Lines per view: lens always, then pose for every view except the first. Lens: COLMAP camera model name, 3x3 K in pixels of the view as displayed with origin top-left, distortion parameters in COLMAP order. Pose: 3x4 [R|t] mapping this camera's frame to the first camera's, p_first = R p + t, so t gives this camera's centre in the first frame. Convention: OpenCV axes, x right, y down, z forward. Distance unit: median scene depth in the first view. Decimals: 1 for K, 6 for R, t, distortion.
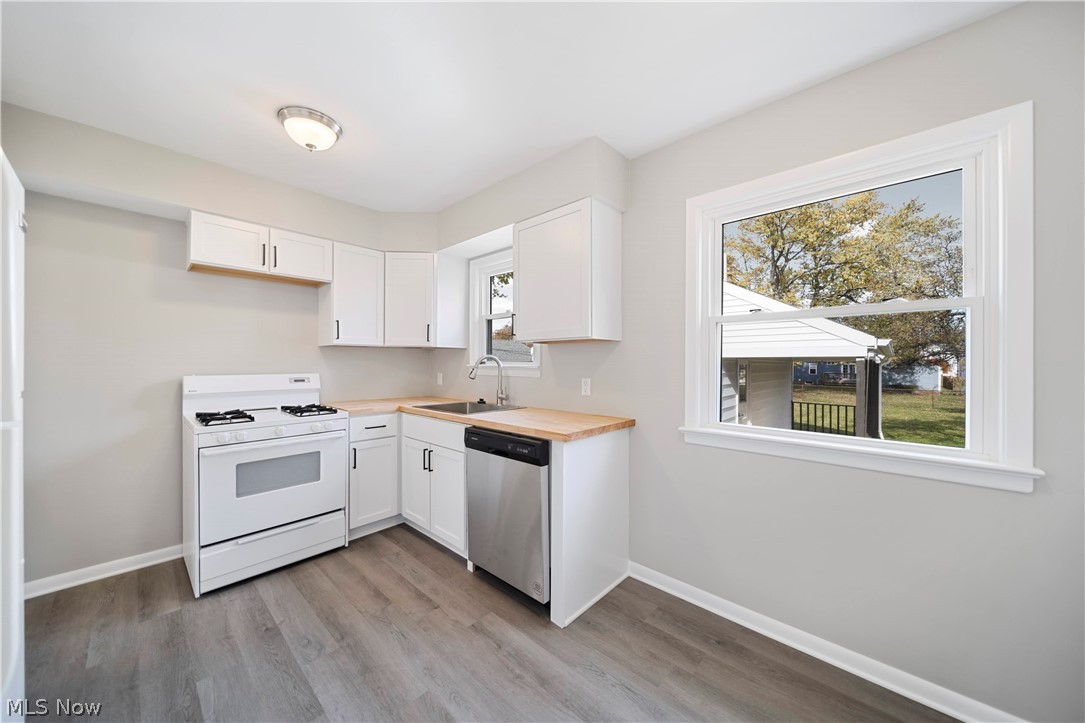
lens RADIAL K [[381.2, 0, 539.4], [0, 381.2, 362.0], [0, 0, 1]] dist [0.000834, -0.000299]
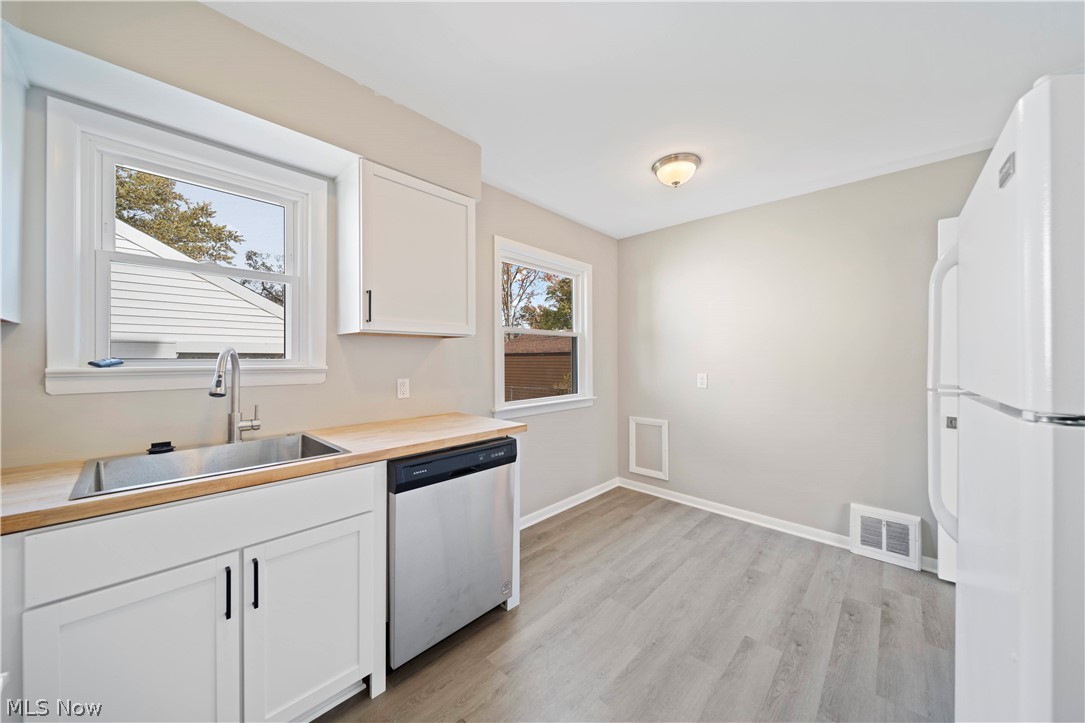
lens RADIAL K [[381.2, 0, 542.5], [0, 381.2, 357.6], [0, 0, 1]] dist [0.000834, -0.000299]
pose [[-0.001986, -0.000525, 0.999998, -0.929694], [-0.000306, 1.000000, 0.000525, -0.006958], [-0.999998, -0.000305, -0.001986, 0.842671]]
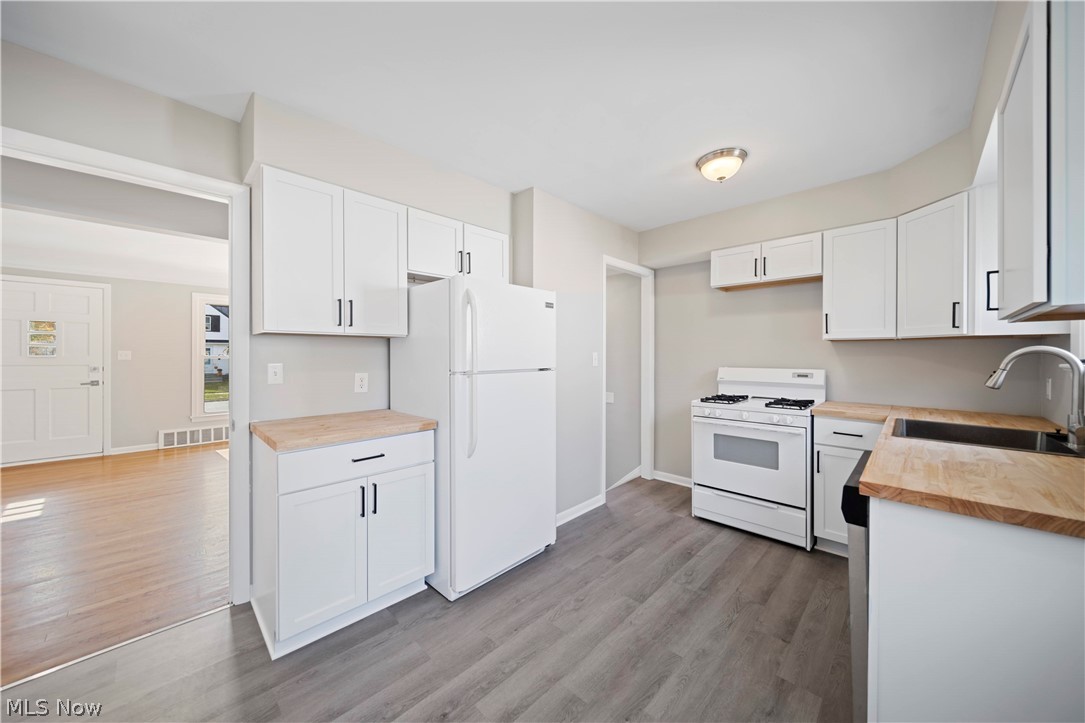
lens RADIAL K [[381.2, 0, 545.7], [0, 381.2, 358.0], [0, 0, 1]] dist [0.000834, -0.000299]
pose [[-0.026131, 0.002704, -0.999655, 0.595694], [-0.002262, 0.999994, 0.002764, -0.001292], [0.999656, 0.002333, -0.026125, 0.464776]]
